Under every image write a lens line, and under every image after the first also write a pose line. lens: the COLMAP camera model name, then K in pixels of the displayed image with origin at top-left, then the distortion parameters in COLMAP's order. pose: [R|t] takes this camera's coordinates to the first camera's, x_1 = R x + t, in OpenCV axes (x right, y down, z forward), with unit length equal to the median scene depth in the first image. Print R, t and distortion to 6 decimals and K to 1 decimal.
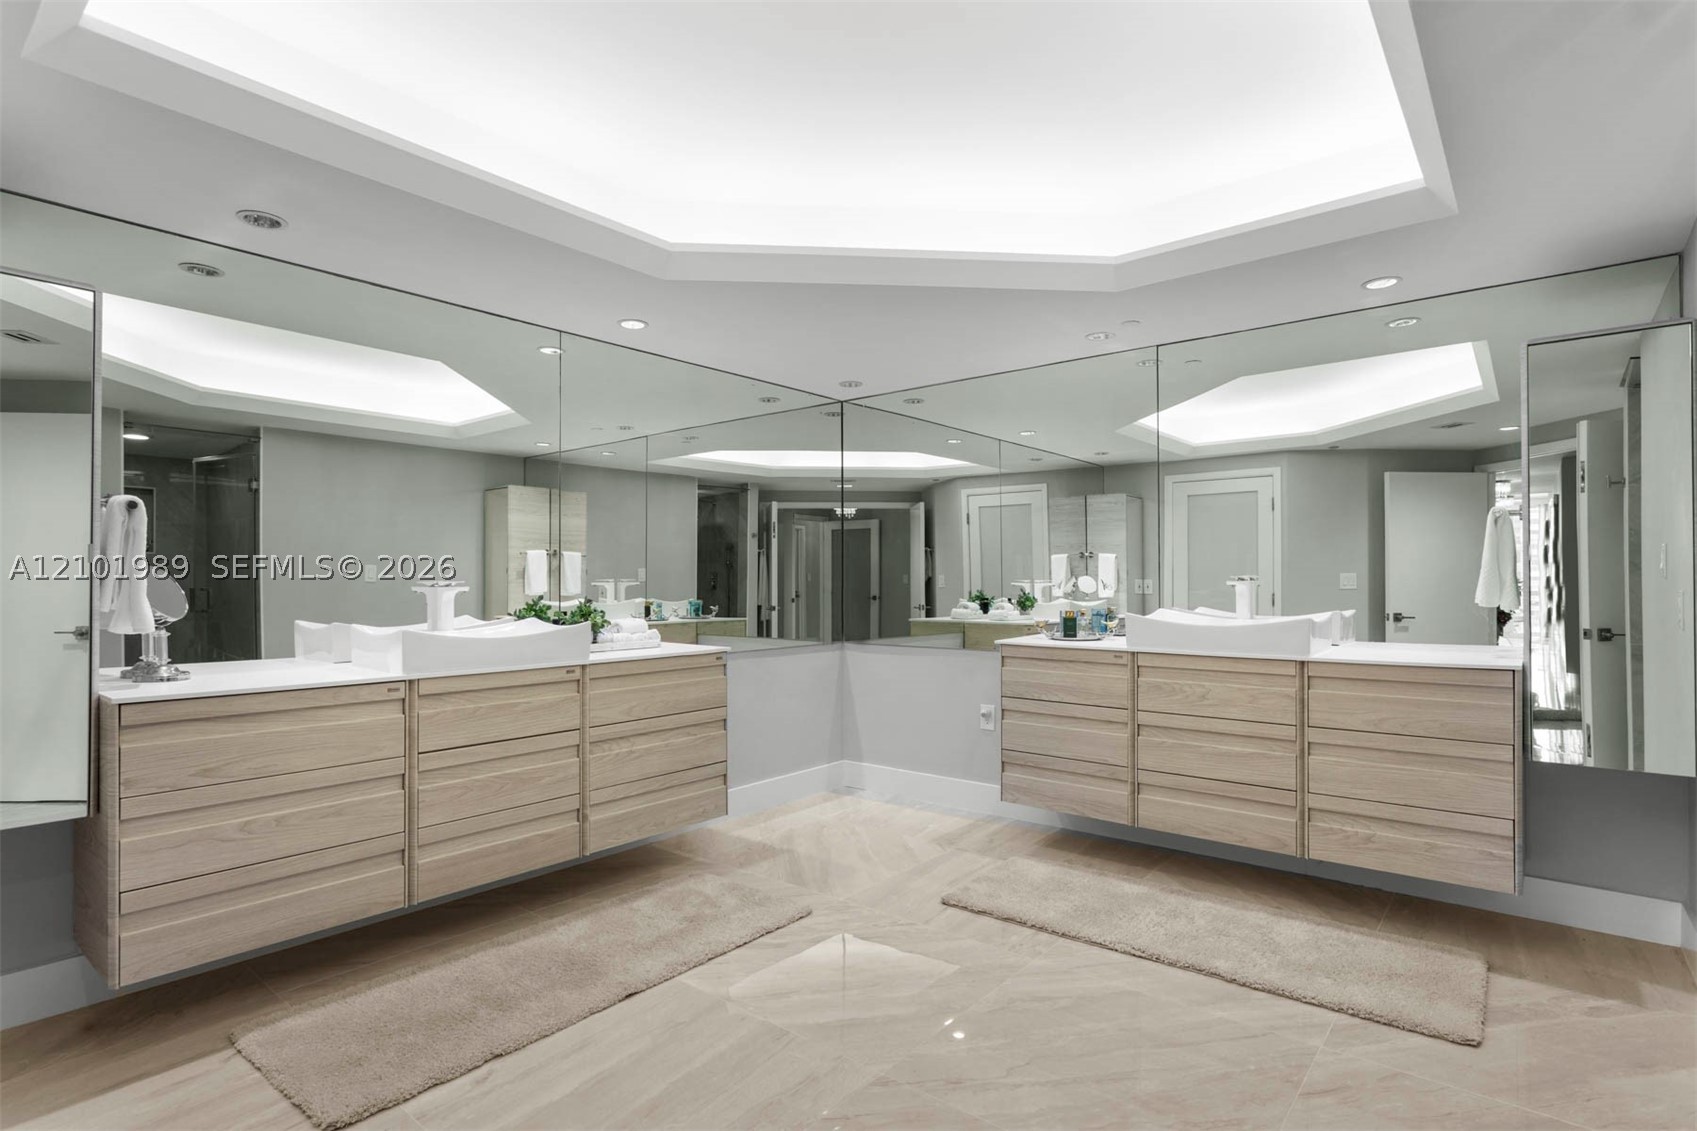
lens RADIAL K [[872.9, 0, 844.5], [0, 872.9, 574.8], [0, 0, 1]] dist [-0.004659, 0.000151]
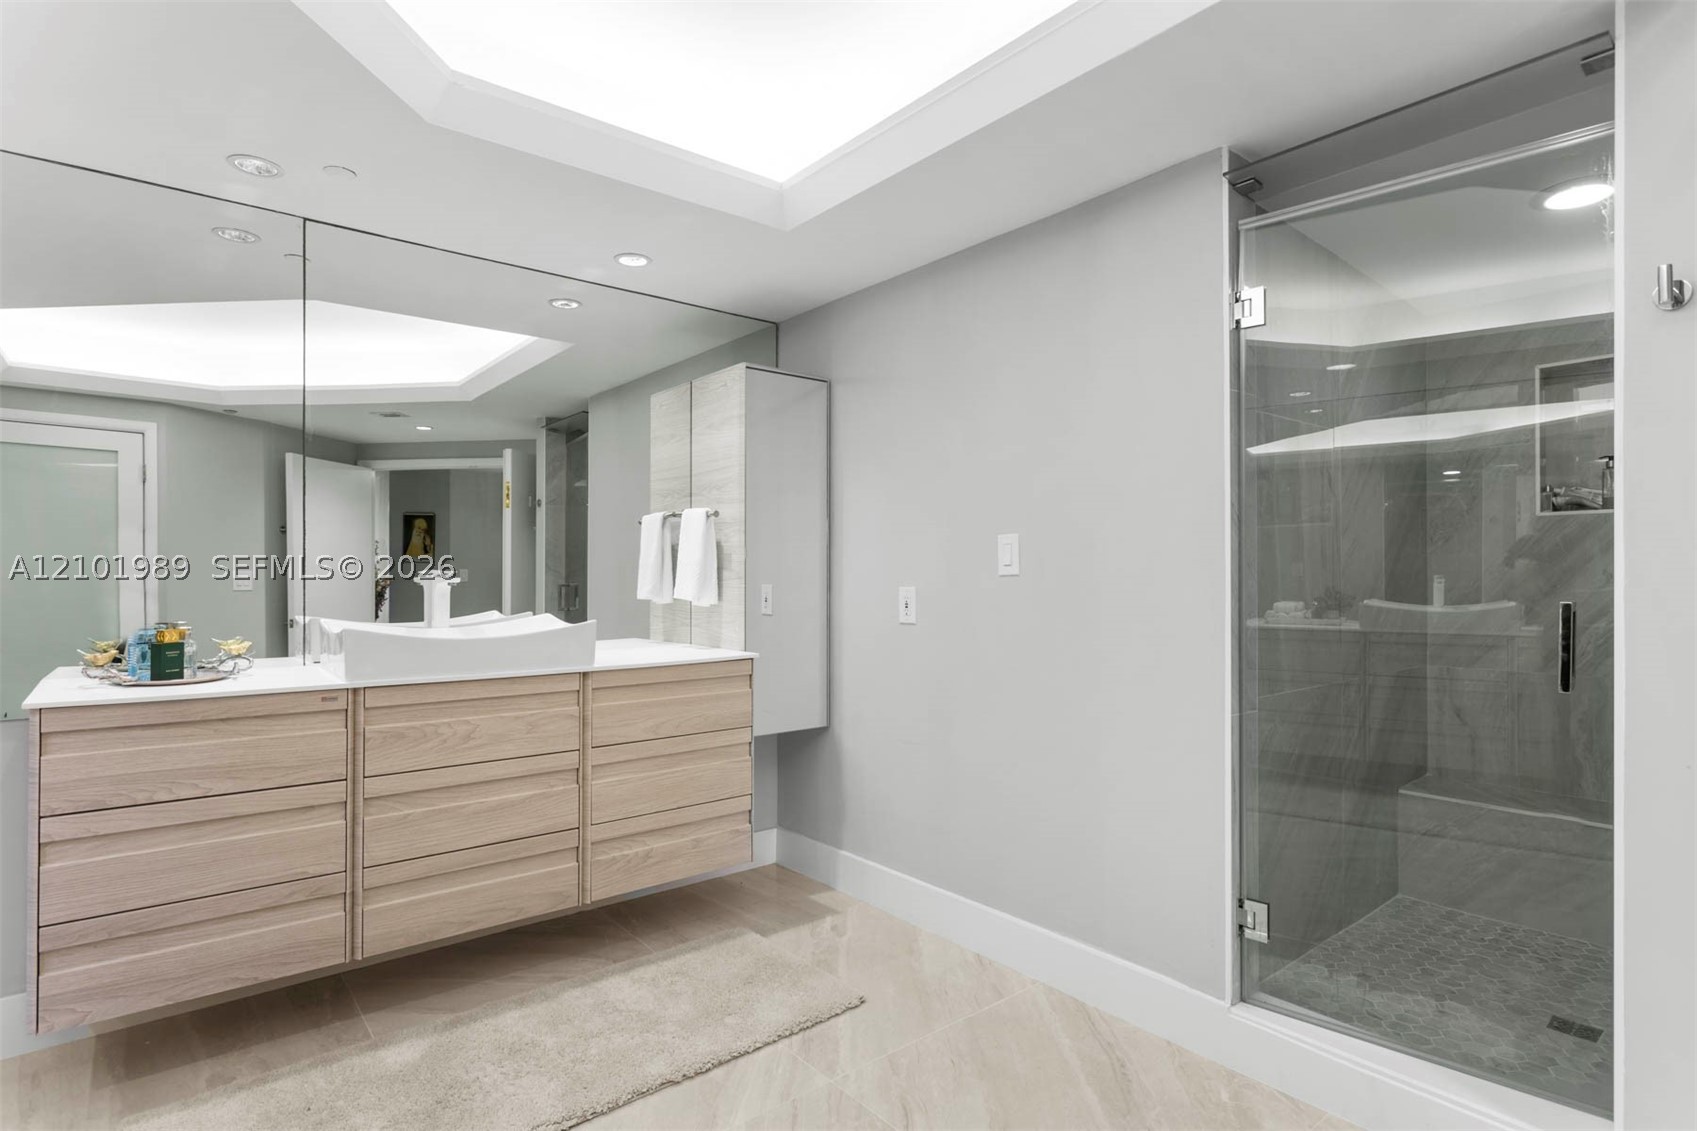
lens RADIAL K [[872.9, 0, 844.5], [0, 872.9, 574.8], [0, 0, 1]] dist [-0.004659, 0.000151]
pose [[0.168168, 0.006556, 0.985737, -0.254689], [-0.008814, 0.999948, -0.005147, 0.006145], [-0.985719, -0.007823, 0.168217, 0.577234]]
